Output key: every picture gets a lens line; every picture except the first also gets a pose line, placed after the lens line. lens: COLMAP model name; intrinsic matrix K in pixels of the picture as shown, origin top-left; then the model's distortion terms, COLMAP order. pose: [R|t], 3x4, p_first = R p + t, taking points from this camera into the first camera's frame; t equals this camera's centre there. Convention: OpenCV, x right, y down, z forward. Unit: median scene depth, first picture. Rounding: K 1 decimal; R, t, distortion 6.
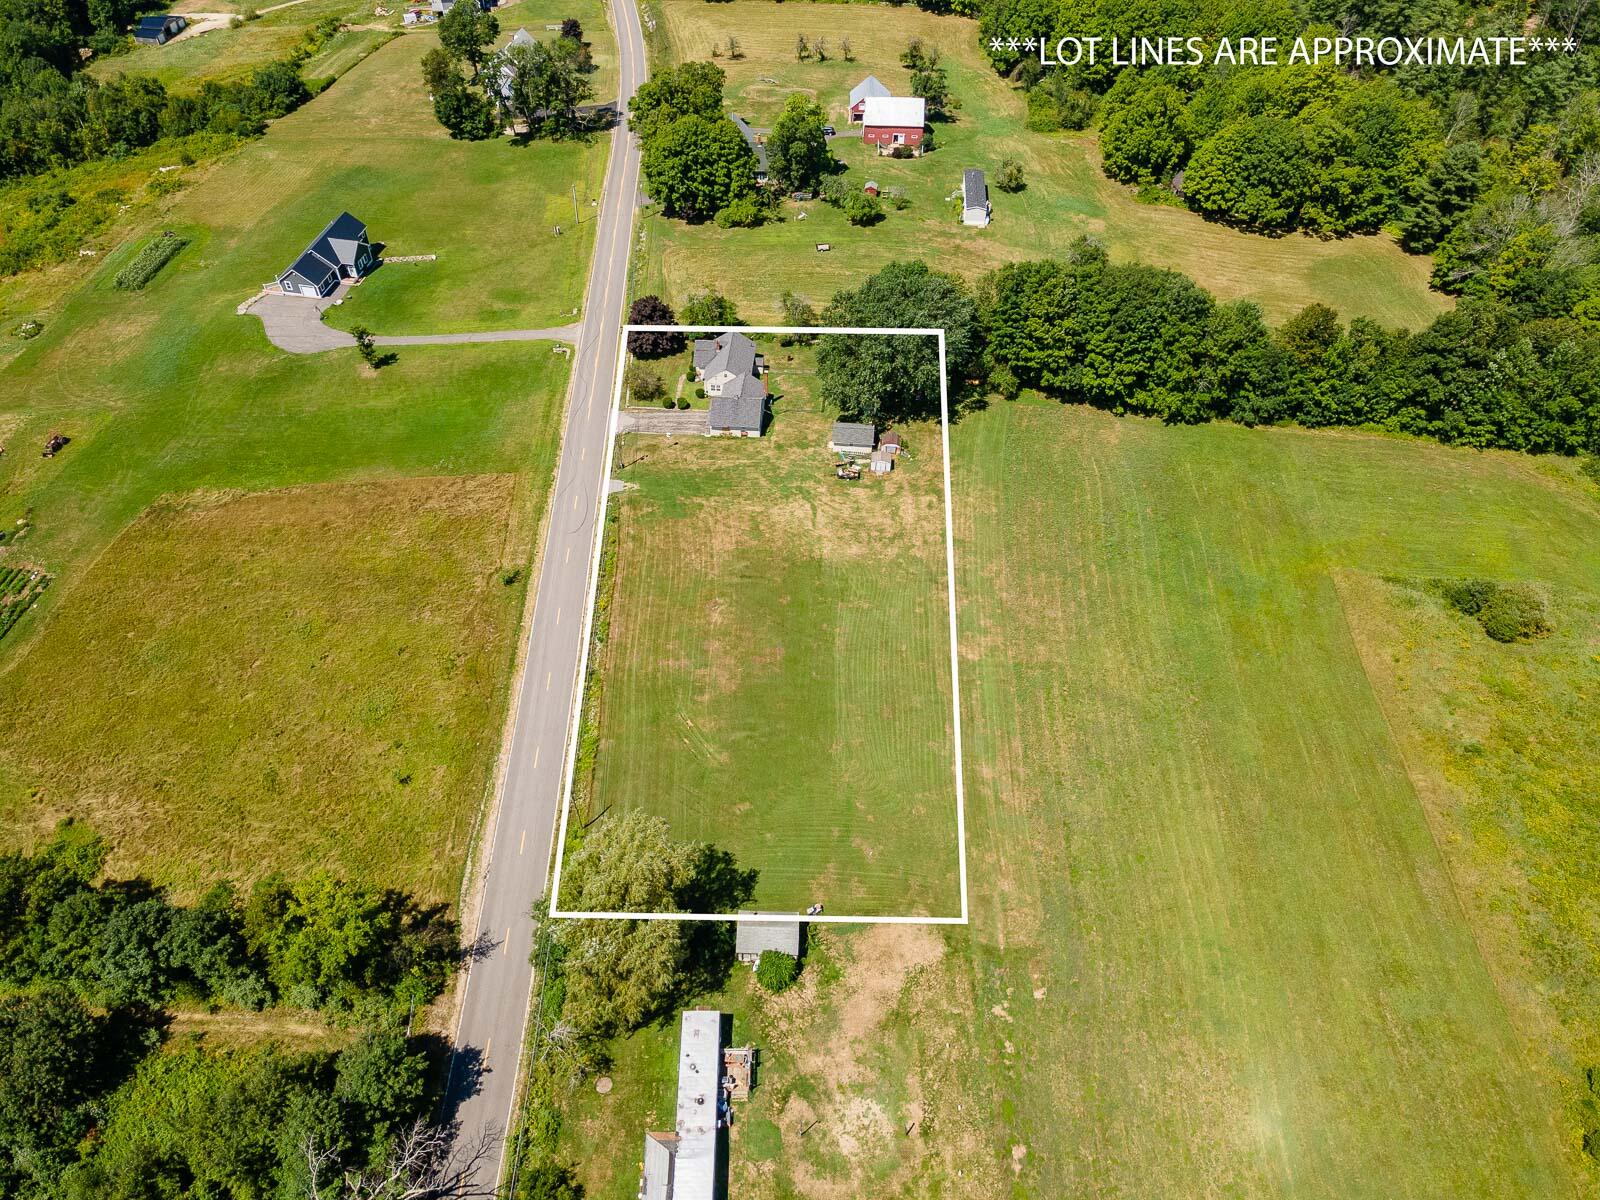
lens RADIAL K [[1224.1, 0, 799.2], [0, 1224.1, 560.9], [0, 0, 1]] dist [0.043231, 0.004259]
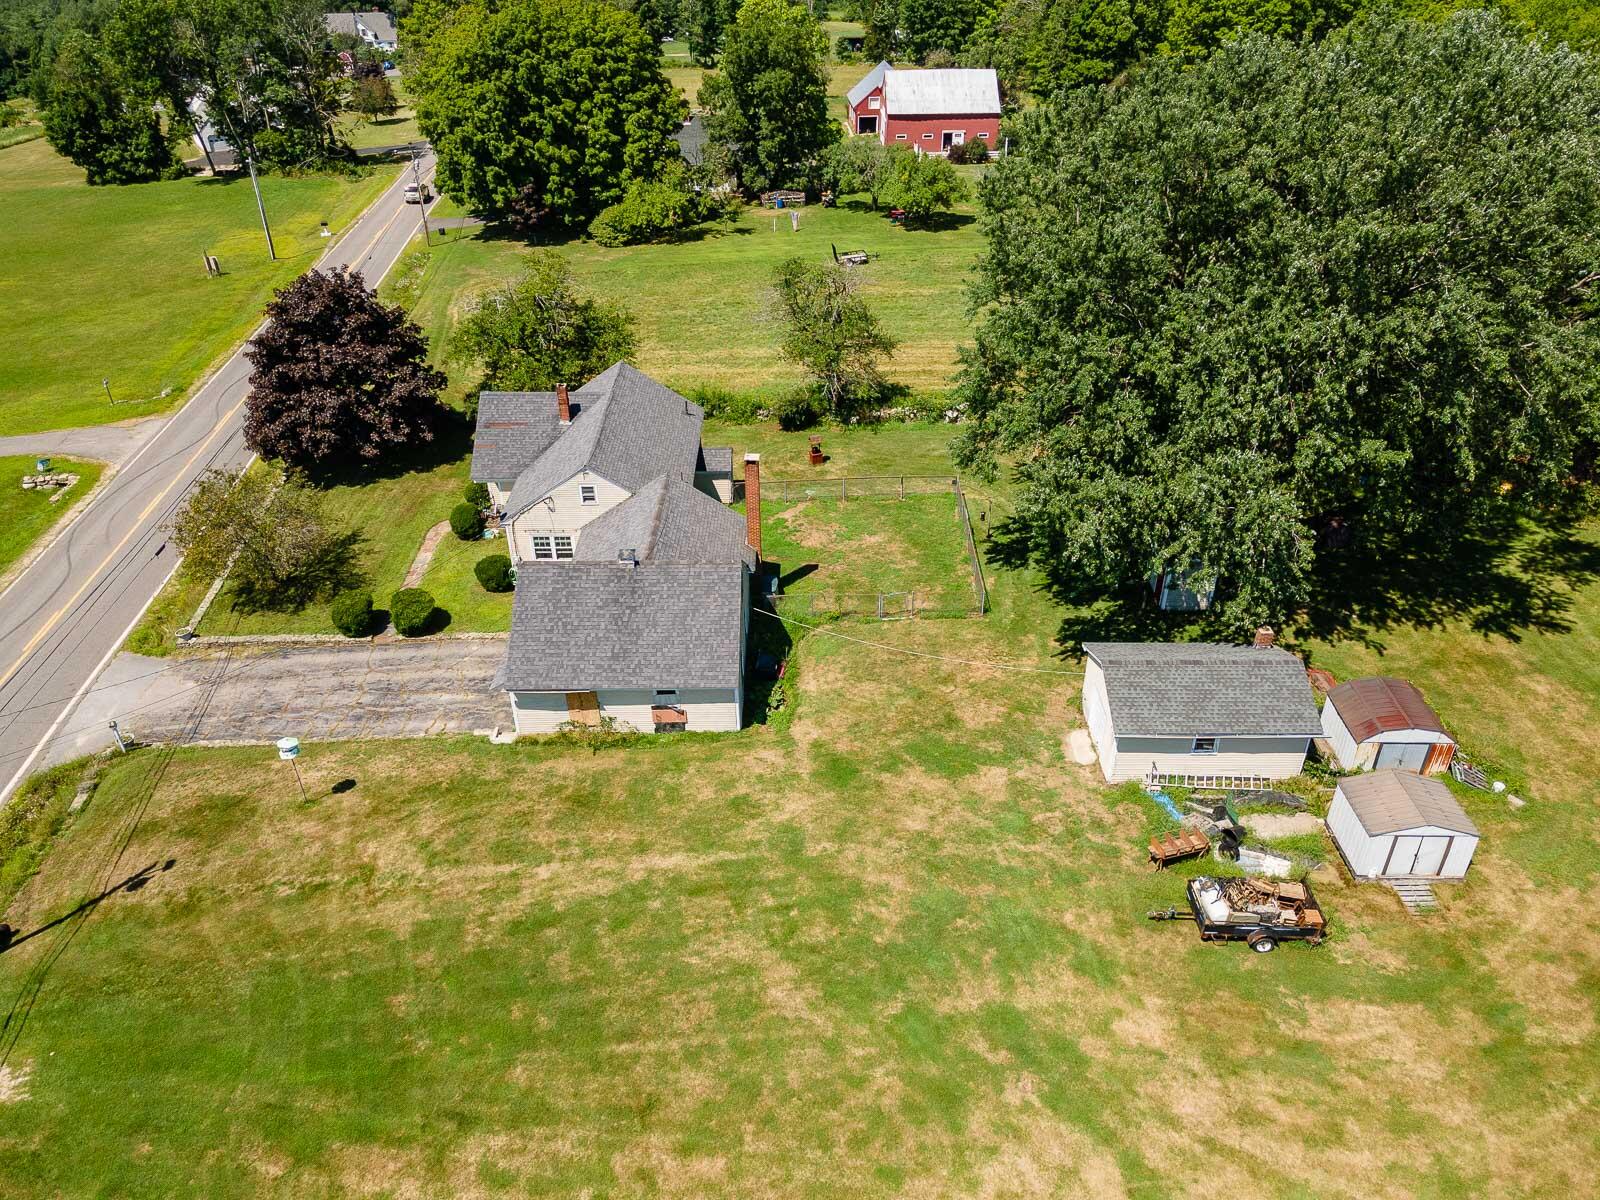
lens RADIAL K [[1224.1, 0, 799.2], [0, 1224.1, 560.9], [0, 0, 1]] dist [0.043231, 0.004259]
pose [[0.997182, -0.051472, 0.054586, -0.030097], [0.062554, 0.972096, -0.226091, -0.075014], [-0.041425, 0.228868, 0.972576, 0.728330]]
